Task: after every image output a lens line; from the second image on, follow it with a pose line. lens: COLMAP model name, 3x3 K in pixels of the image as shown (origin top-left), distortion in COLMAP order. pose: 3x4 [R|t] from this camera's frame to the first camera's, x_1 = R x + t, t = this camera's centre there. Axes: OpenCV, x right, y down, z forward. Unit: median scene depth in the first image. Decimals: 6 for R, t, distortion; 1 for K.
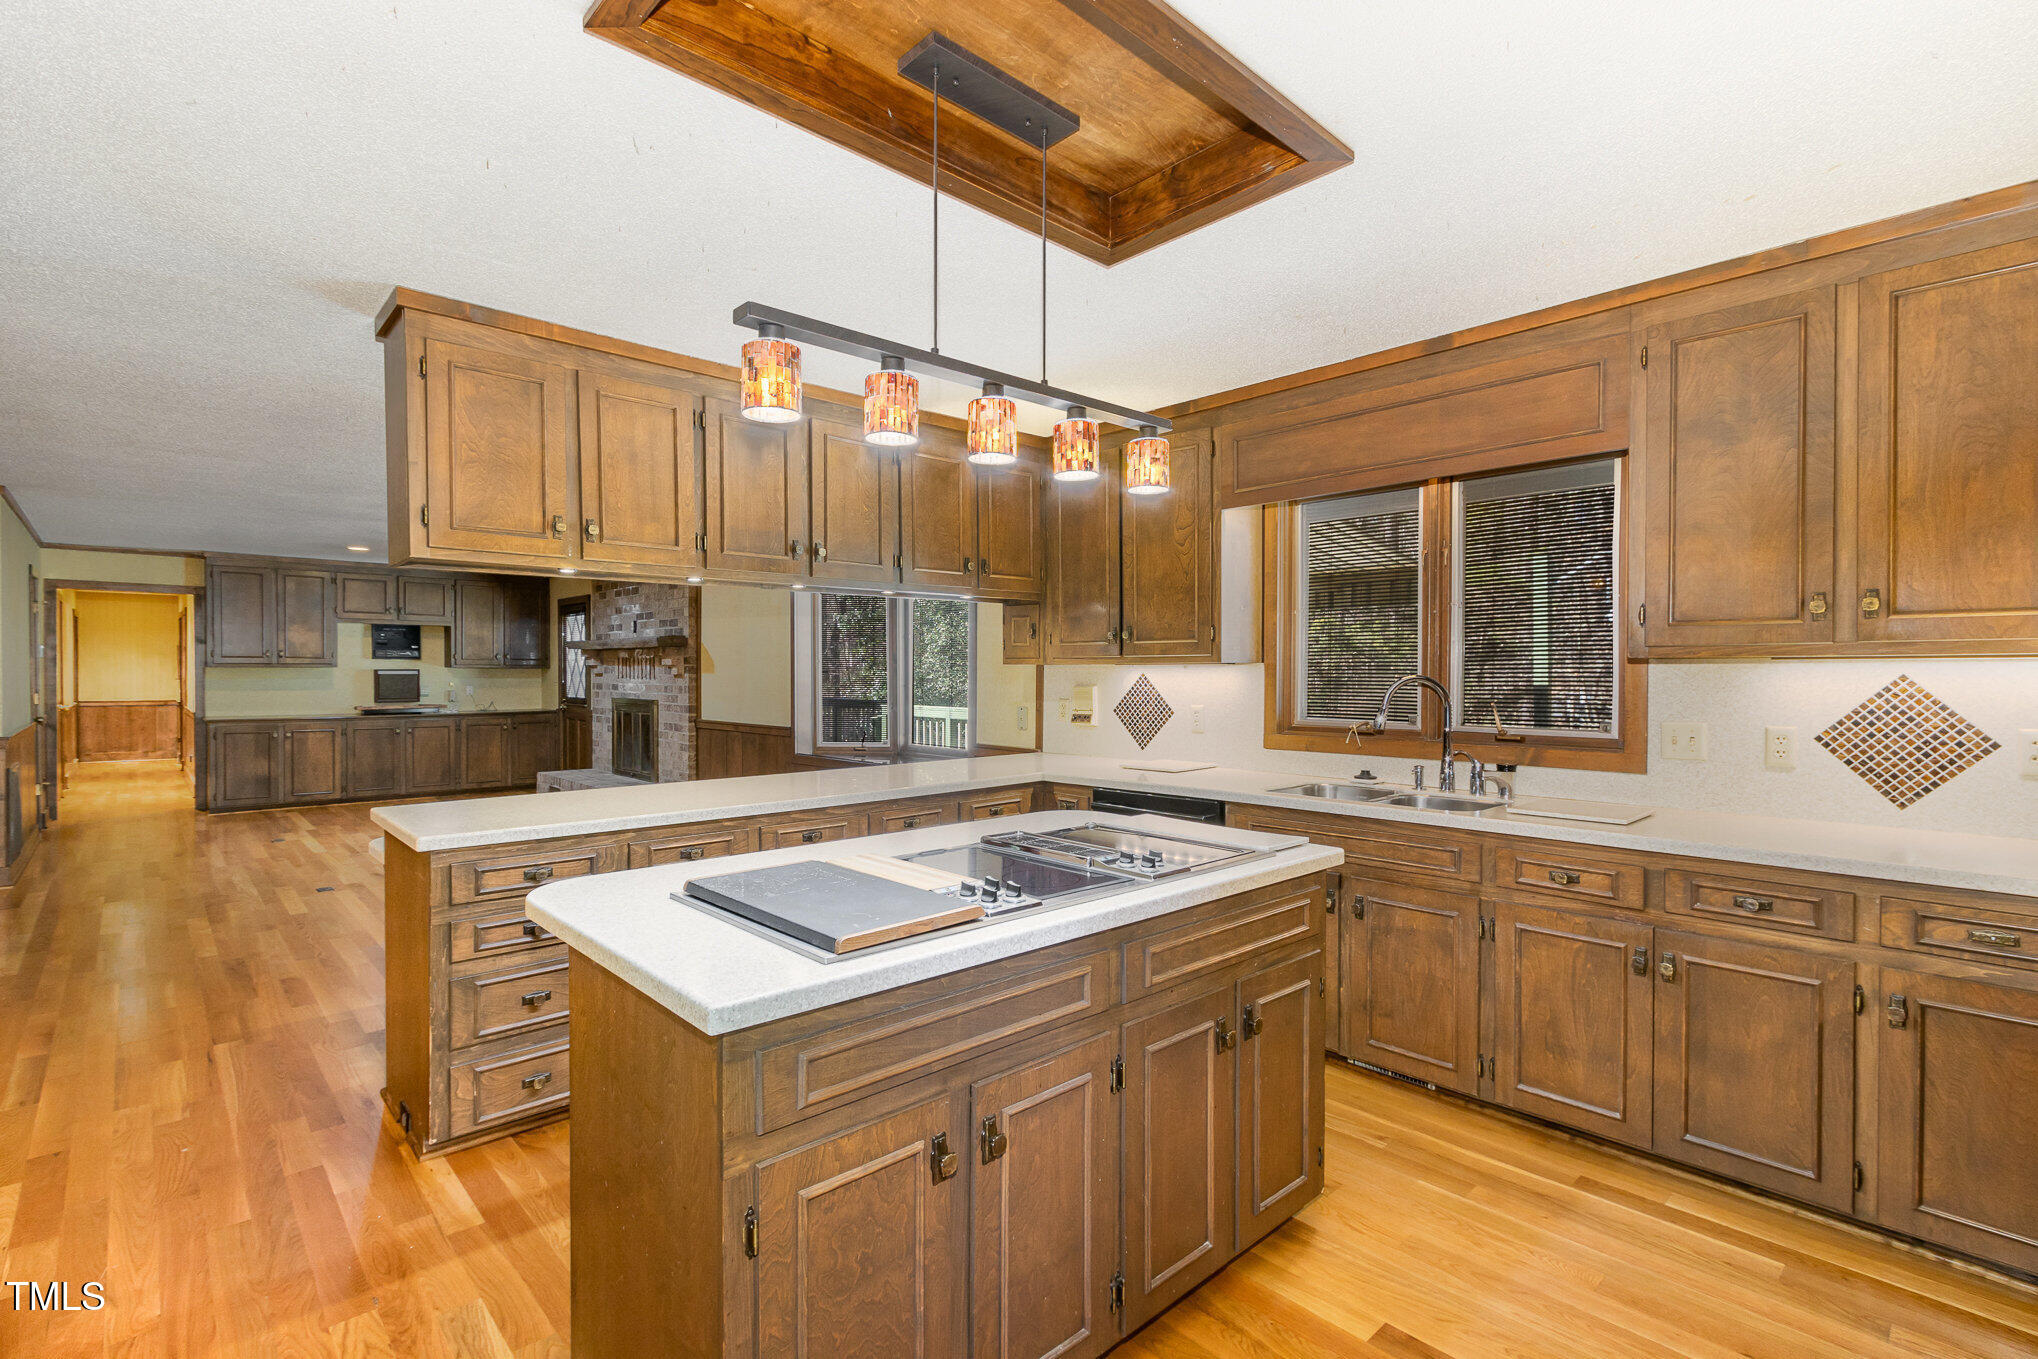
lens RADIAL K [[952.2, 0, 1013.4], [0, 952.2, 668.2], [0, 0, 1]] dist [0.005007, 0.000385]
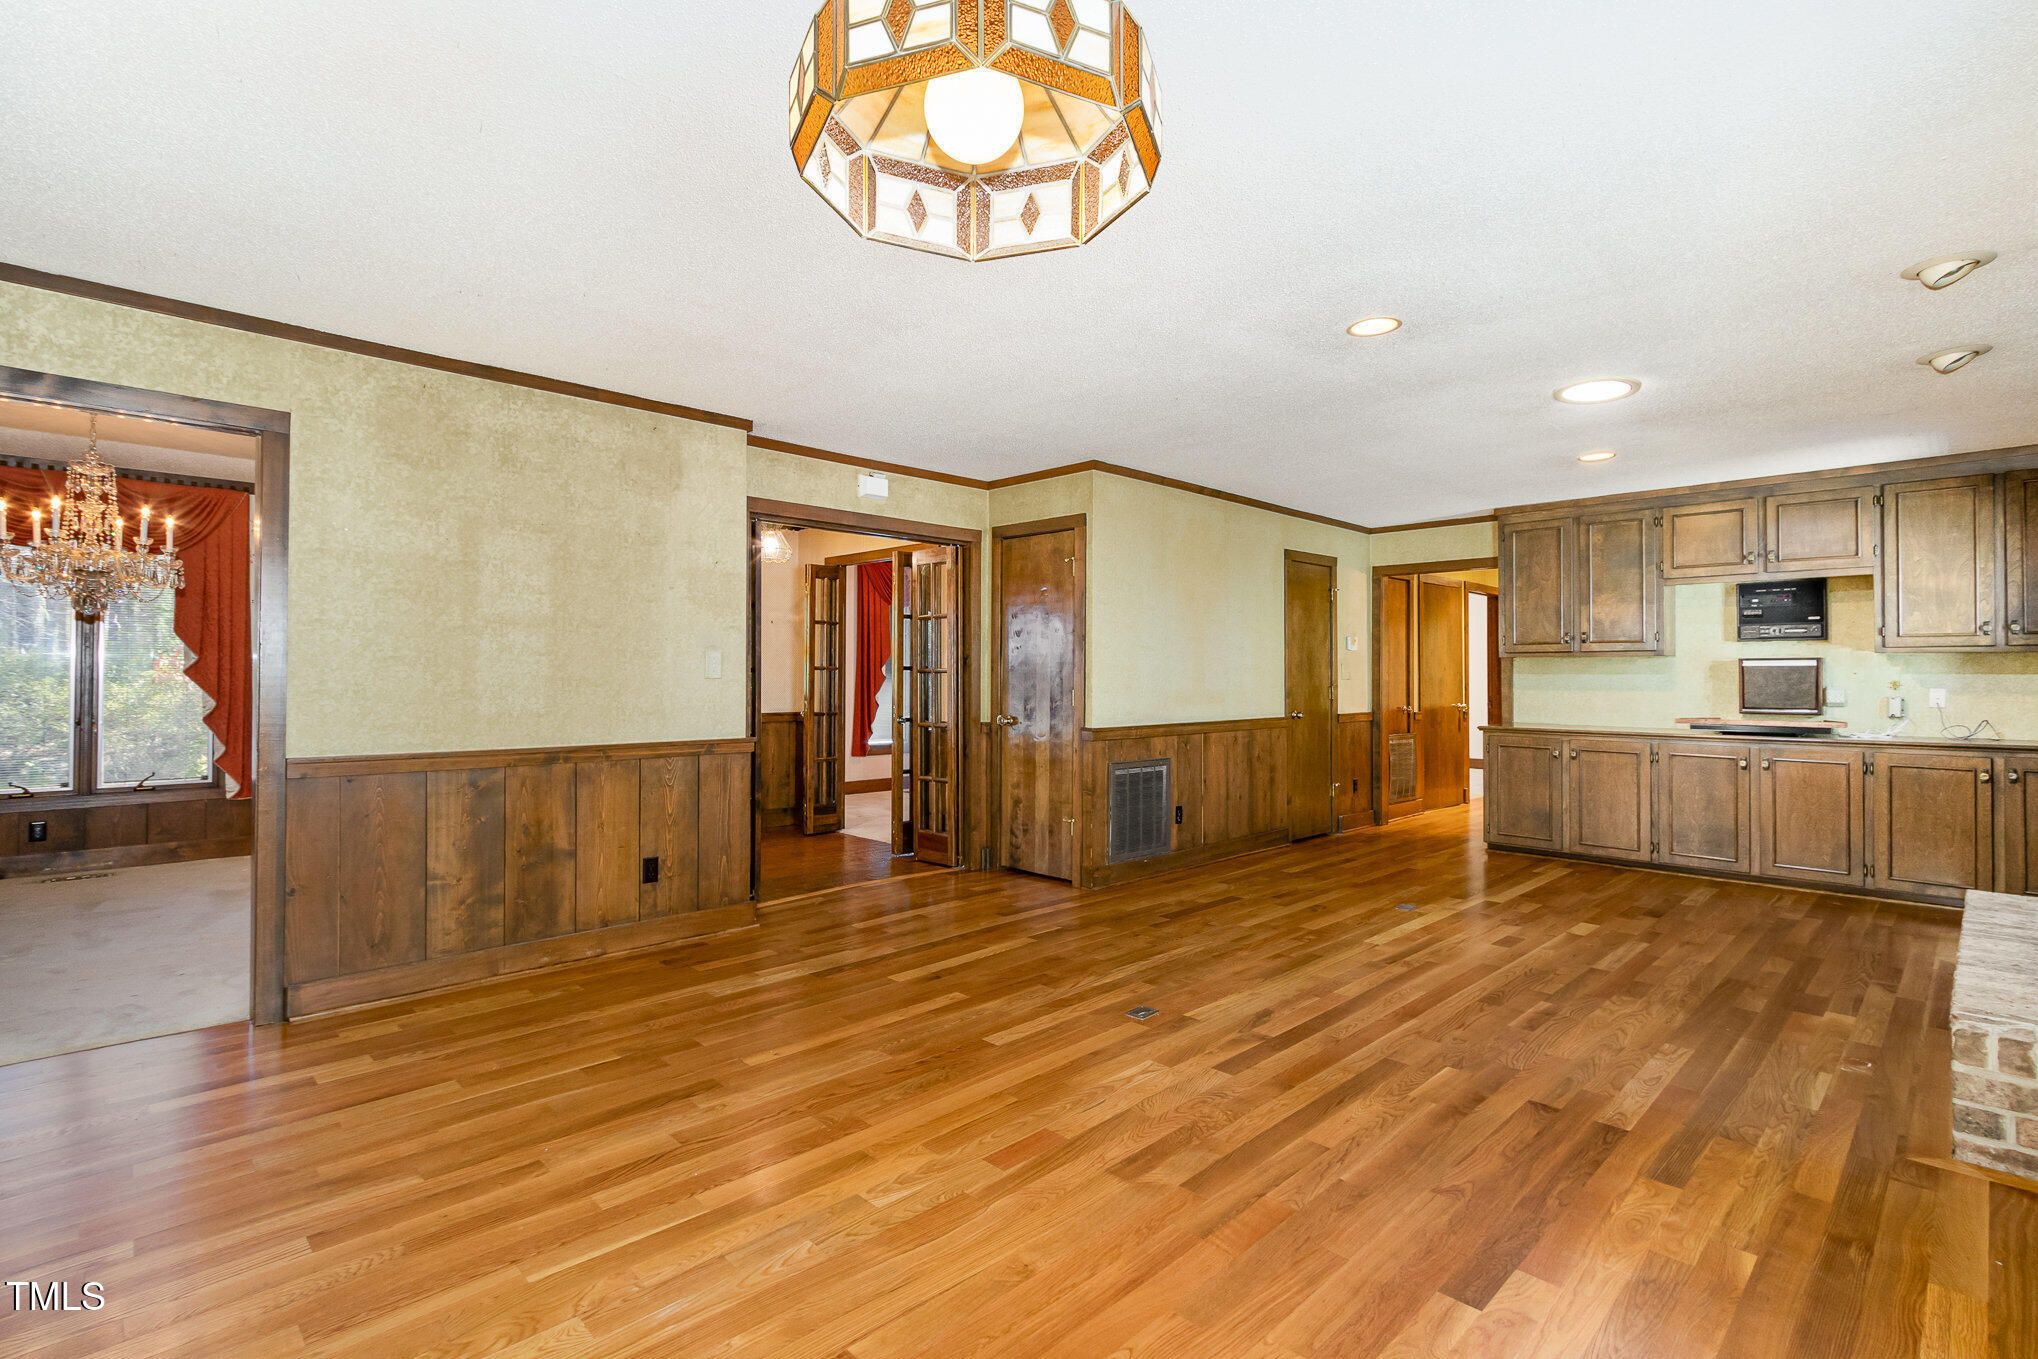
lens RADIAL K [[952.2, 0, 1013.4], [0, 952.2, 668.2], [0, 0, 1]] dist [0.005007, 0.000385]
pose [[0.022734, -0.011632, -0.999674, -0.082266], [-0.000096, 0.999932, -0.011637, 0.015851], [0.999742, 0.000361, 0.022731, 0.583276]]
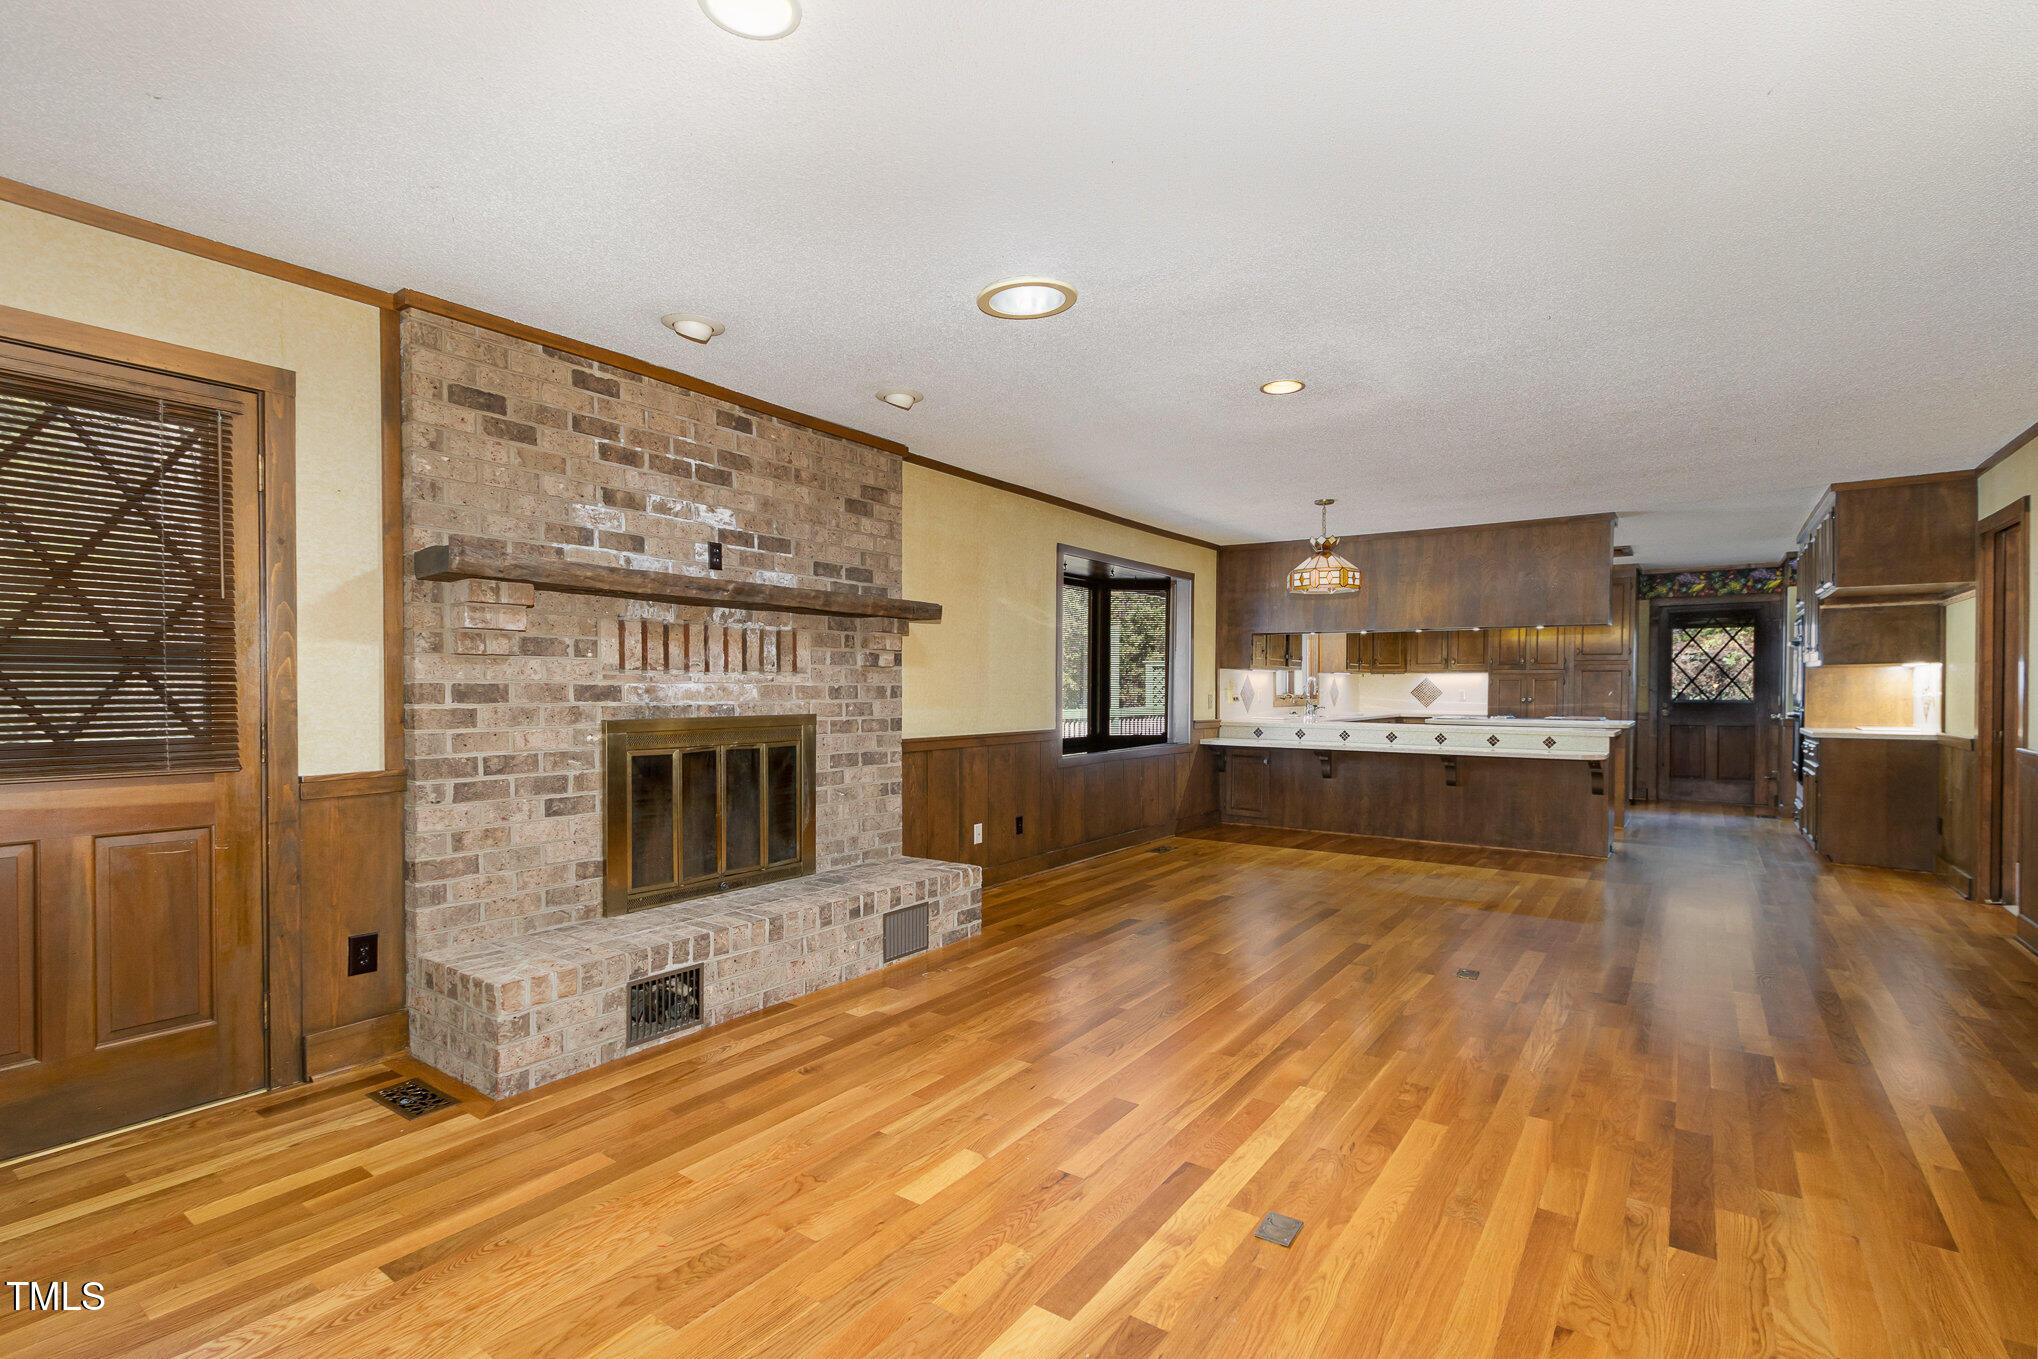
lens RADIAL K [[944.7, 0, 1014.2], [0, 944.7, 710.7], [0, 0, 1]] dist [0.004110, 0.000698]
pose [[-0.197330, -0.026515, 0.979979, -0.852392], [-0.007058, 0.999647, 0.025626, 0.016696], [-0.980312, -0.001860, -0.197447, 0.939109]]
